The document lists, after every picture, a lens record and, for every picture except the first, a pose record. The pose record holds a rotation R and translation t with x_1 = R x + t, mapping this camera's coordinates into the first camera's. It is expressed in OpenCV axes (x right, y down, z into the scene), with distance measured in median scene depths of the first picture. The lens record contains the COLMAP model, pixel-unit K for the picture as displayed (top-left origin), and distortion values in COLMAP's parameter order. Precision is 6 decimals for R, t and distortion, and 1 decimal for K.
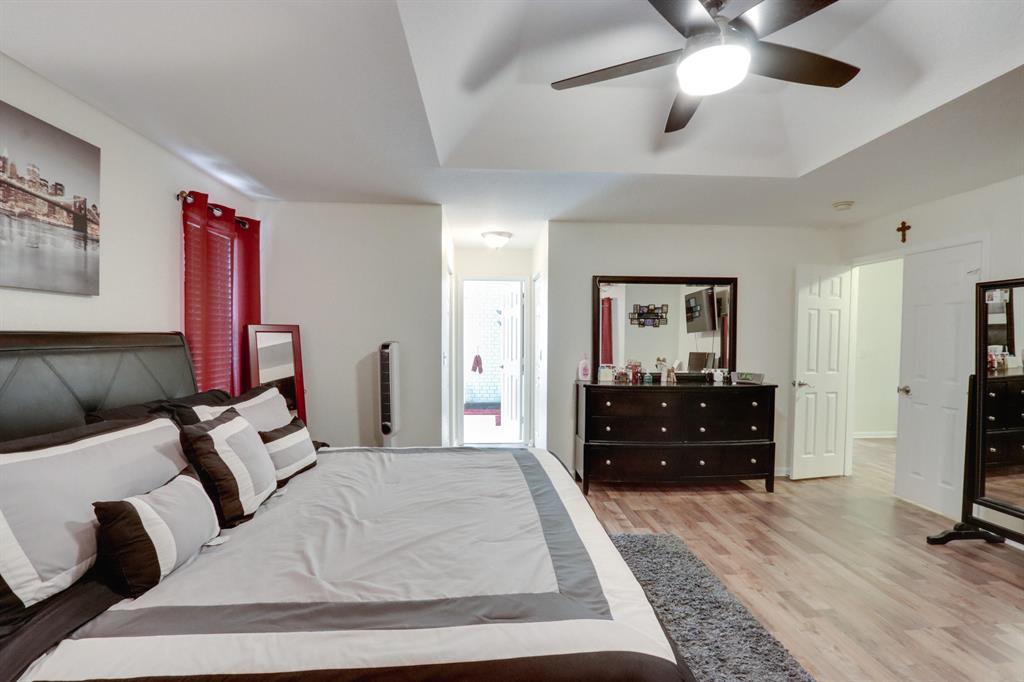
lens RADIAL K [[468.0, 0, 515.9], [0, 468.0, 343.3], [0, 0, 1]] dist [-0.019327, -0.000210]
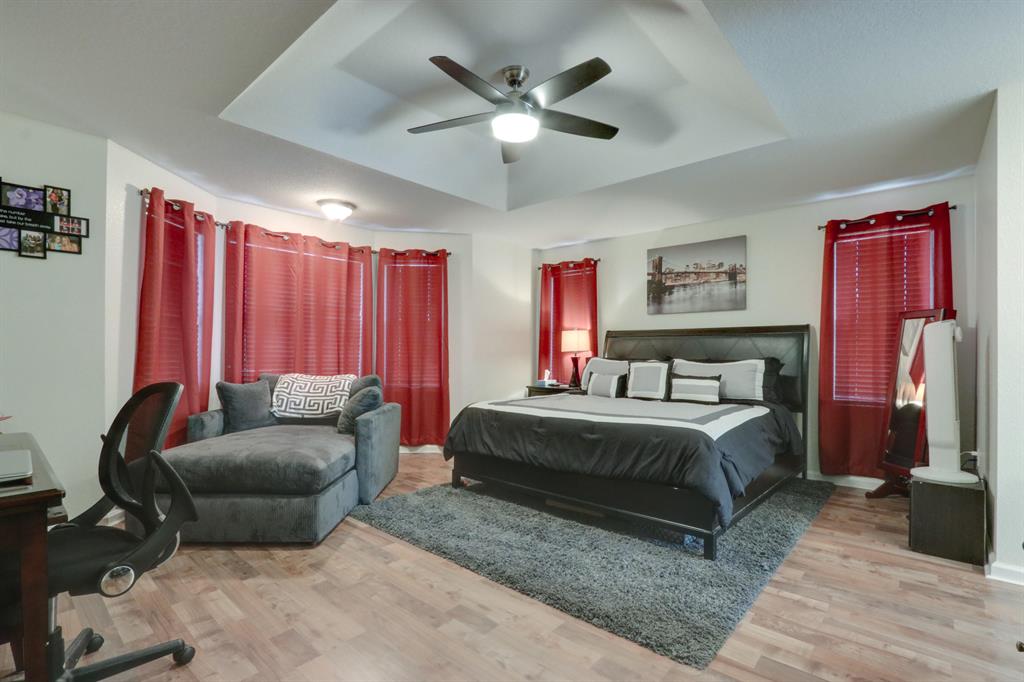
lens RADIAL K [[468.0, 0, 514.1], [0, 468.0, 346.0], [0, 0, 1]] dist [-0.019327, -0.000210]
pose [[-0.713711, -0.019164, -0.700178, 1.273743], [-0.018868, 0.999789, -0.008131, 0.097015], [0.700186, 0.007408, -0.713922, 1.825256]]
